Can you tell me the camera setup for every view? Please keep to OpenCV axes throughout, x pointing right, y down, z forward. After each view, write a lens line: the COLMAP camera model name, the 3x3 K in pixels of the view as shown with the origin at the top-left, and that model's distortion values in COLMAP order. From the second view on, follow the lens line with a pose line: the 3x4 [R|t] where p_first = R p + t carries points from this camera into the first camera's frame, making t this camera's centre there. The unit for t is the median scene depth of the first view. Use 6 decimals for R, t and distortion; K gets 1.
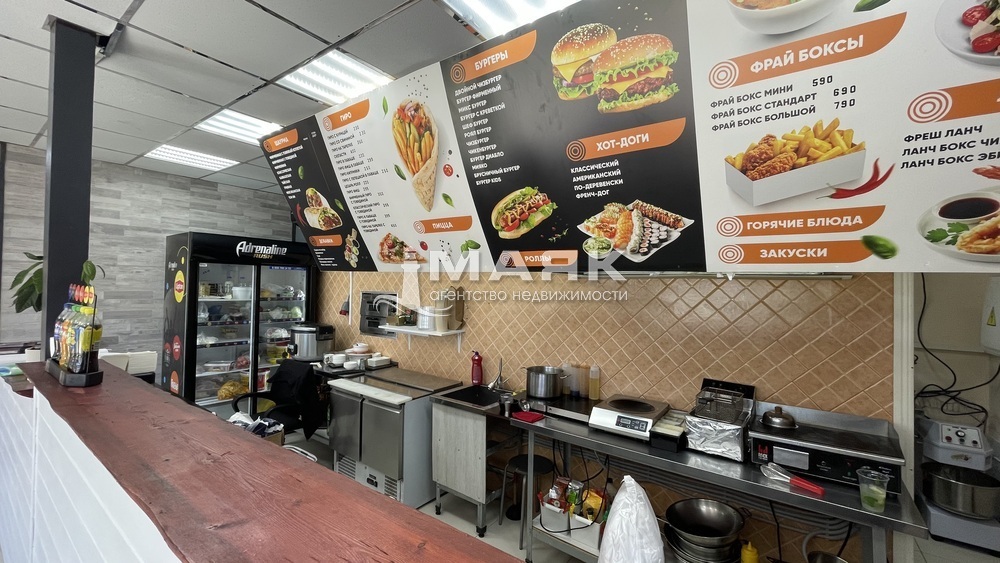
lens RADIAL K [[405.0, 0, 499.3], [0, 405.0, 279.0], [0, 0, 1]] dist [0.000934, 0.000100]
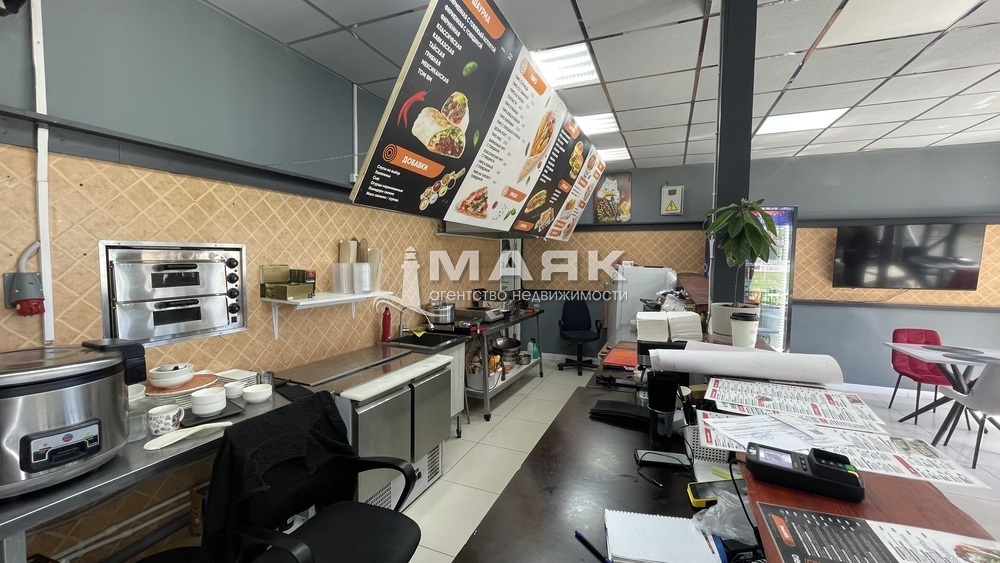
lens RADIAL K [[405.0, 0, 497.7], [0, 405.0, 279.9], [0, 0, 1]] dist [0.000934, 0.000100]
pose [[-0.221754, -0.075751, 0.972156, -1.042813], [-0.026536, 0.997078, 0.071640, 0.039458], [-0.974742, -0.009910, -0.223116, 0.961188]]
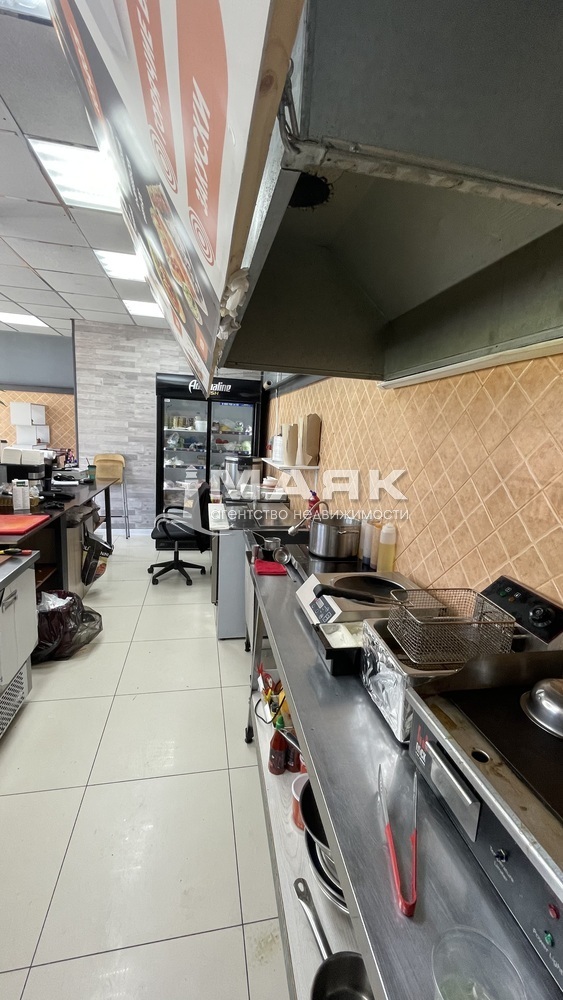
lens RADIAL K [[405.0, 0, 285.5], [0, 405.0, 498.7], [0, 0, 1]] dist [0.000934, 0.000100]
pose [[0.739607, 0.127507, -0.660851, 0.450444], [-0.027152, 0.986744, 0.159998, 0.061997], [0.672491, -0.100392, 0.733265, 0.350987]]
